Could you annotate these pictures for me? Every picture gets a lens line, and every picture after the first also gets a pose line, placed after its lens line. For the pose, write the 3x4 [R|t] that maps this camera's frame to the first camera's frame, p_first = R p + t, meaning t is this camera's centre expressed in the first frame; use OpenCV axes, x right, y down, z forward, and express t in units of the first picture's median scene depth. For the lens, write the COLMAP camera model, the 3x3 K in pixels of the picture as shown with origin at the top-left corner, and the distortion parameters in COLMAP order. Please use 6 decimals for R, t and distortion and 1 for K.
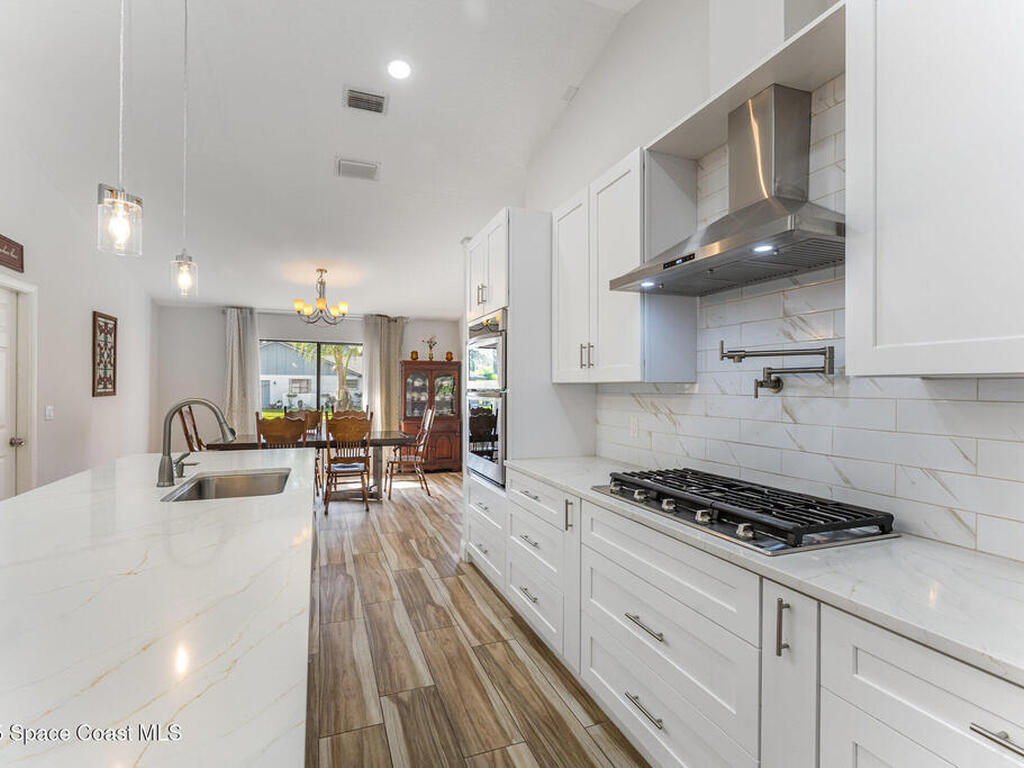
lens RADIAL K [[490.4, 0, 512.0], [0, 490.4, 384.0], [0, 0, 1]] dist [0.003099, 0.000231]
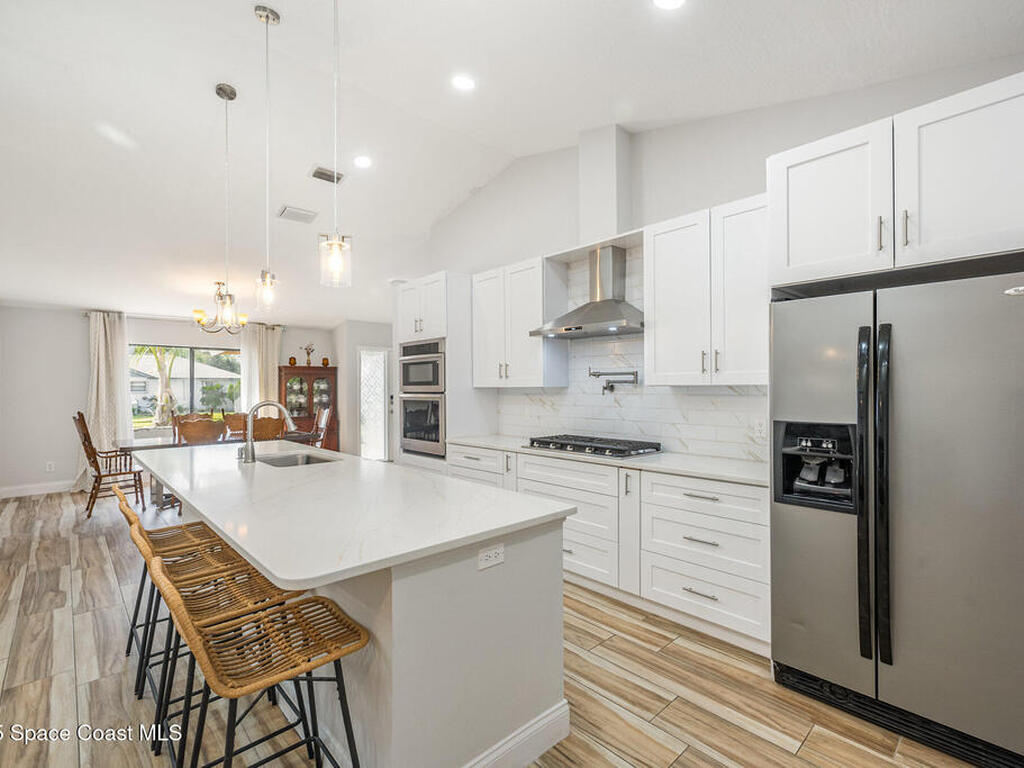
lens RADIAL K [[476.3, 0, 512.0], [0, 476.3, 384.0], [0, 0, 1]] dist [-0.001230, -0.000039]
pose [[0.928080, -0.007675, 0.372301, -0.469286], [0.007502, 0.999970, 0.001912, -0.019276], [-0.372305, 0.001019, 0.928110, -0.547199]]
